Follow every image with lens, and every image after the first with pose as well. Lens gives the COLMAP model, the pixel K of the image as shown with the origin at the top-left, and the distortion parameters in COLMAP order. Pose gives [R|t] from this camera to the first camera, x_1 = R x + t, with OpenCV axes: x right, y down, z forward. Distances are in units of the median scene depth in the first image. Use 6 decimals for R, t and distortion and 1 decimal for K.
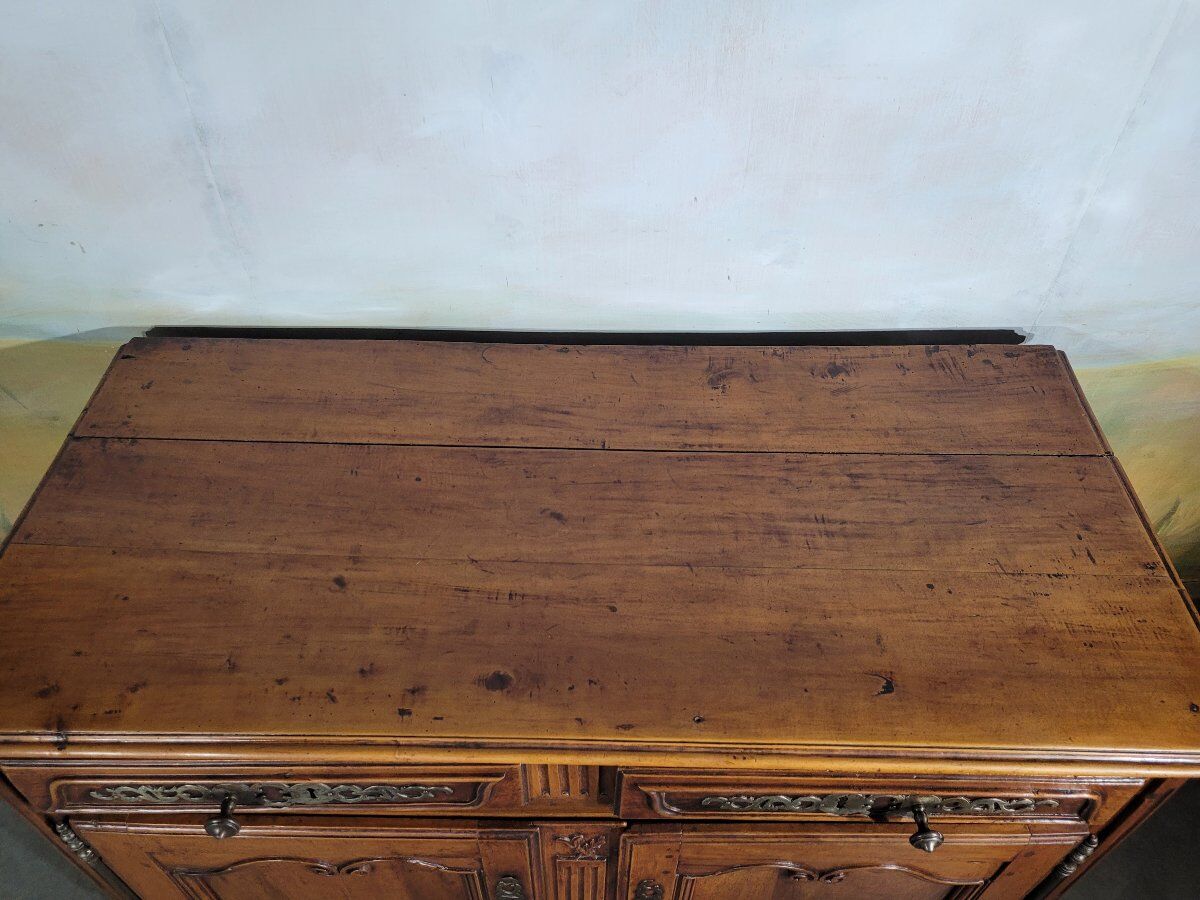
lens RADIAL K [[914.7, 0, 603.4], [0, 914.7, 453.6], [0, 0, 1]] dist [0.046348, -0.045589]
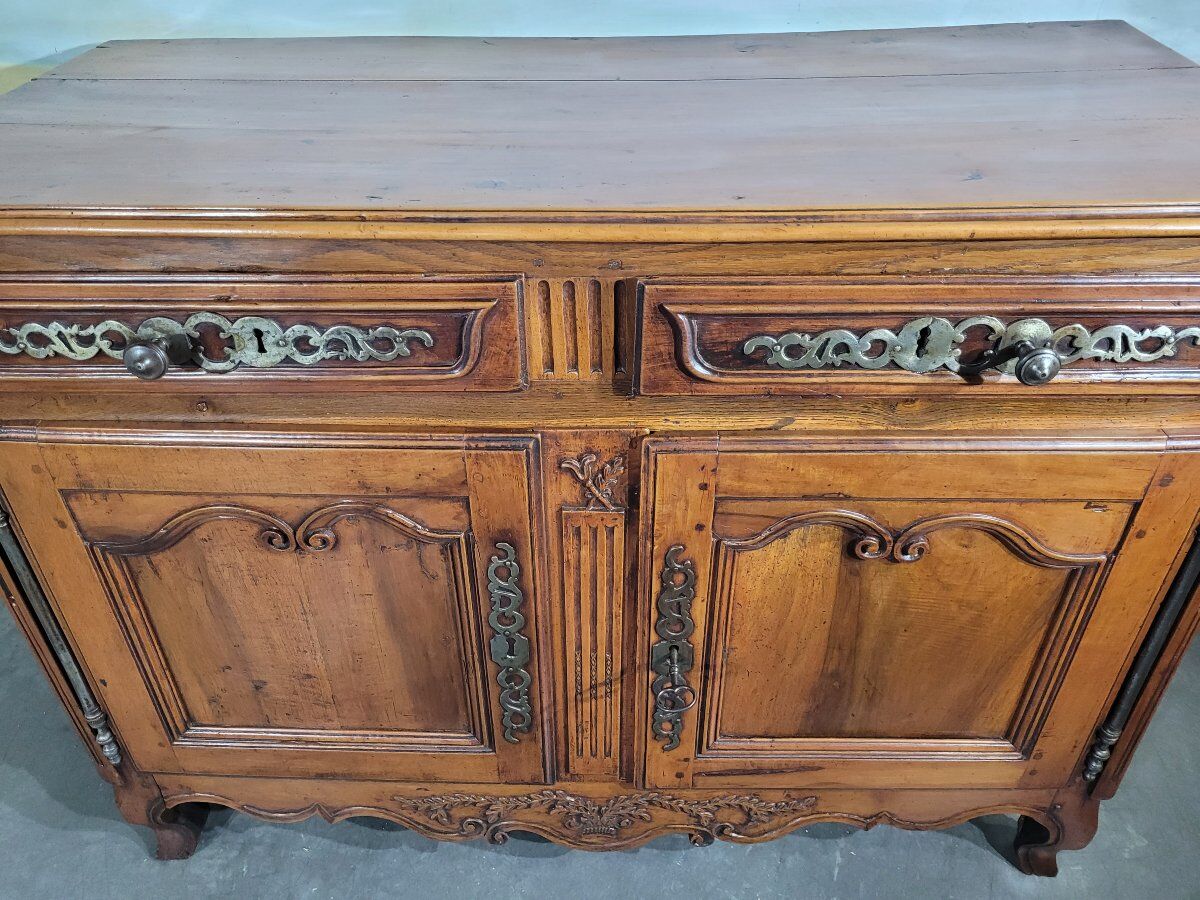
lens RADIAL K [[917.1, 0, 585.0], [0, 917.1, 450.8], [0, 0, 1]] dist [0.036954, -0.029304]
pose [[0.999417, -0.005168, -0.033740, -0.003765], [-0.000939, 0.983935, -0.178524, 0.529029], [0.034121, 0.178452, 0.983357, 0.202521]]
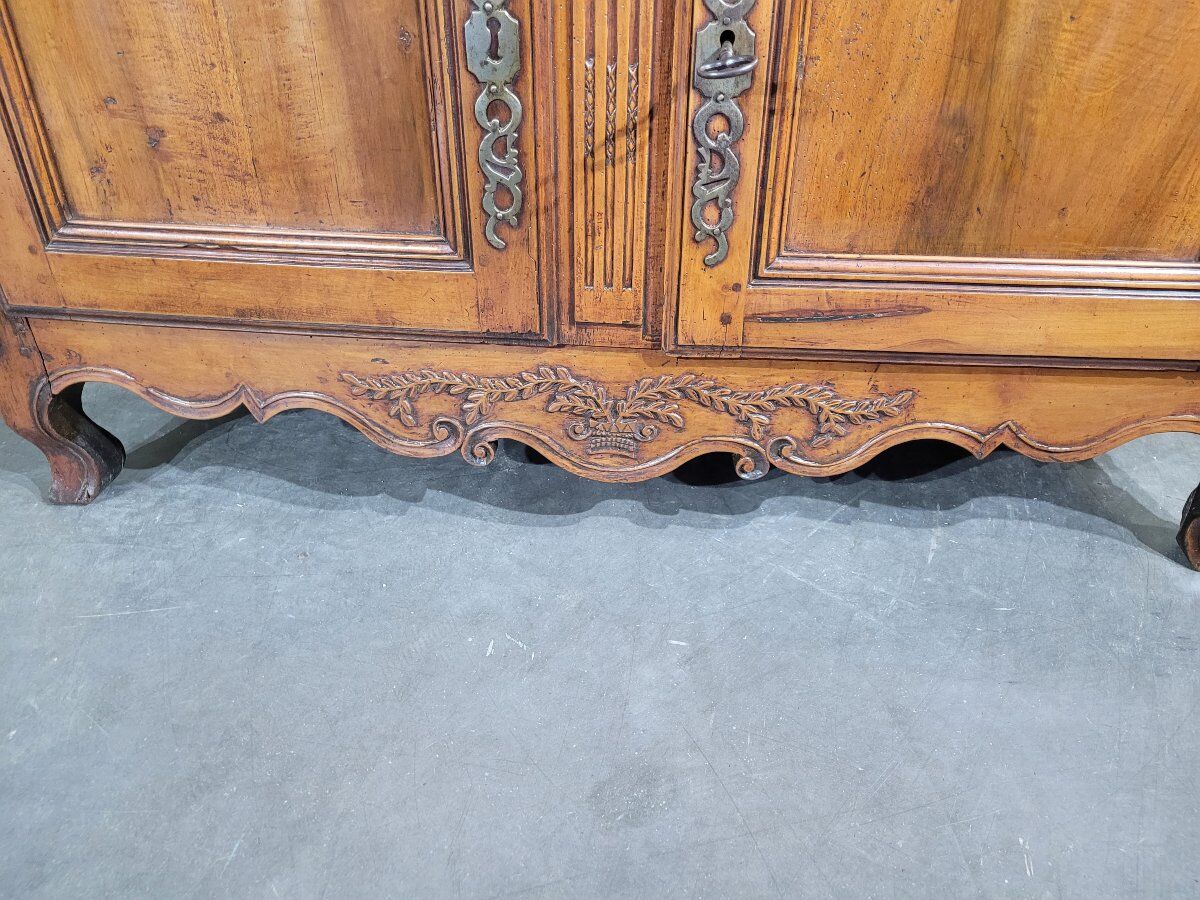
lens RADIAL K [[914.7, 0, 603.4], [0, 914.7, 453.6], [0, 0, 1]] dist [0.046348, -0.045589]
pose [[0.995808, 0.043430, -0.080504, 0.030022], [-0.061334, 0.969960, -0.235405, 0.970658], [0.067862, 0.239355, 0.968558, 0.573715]]
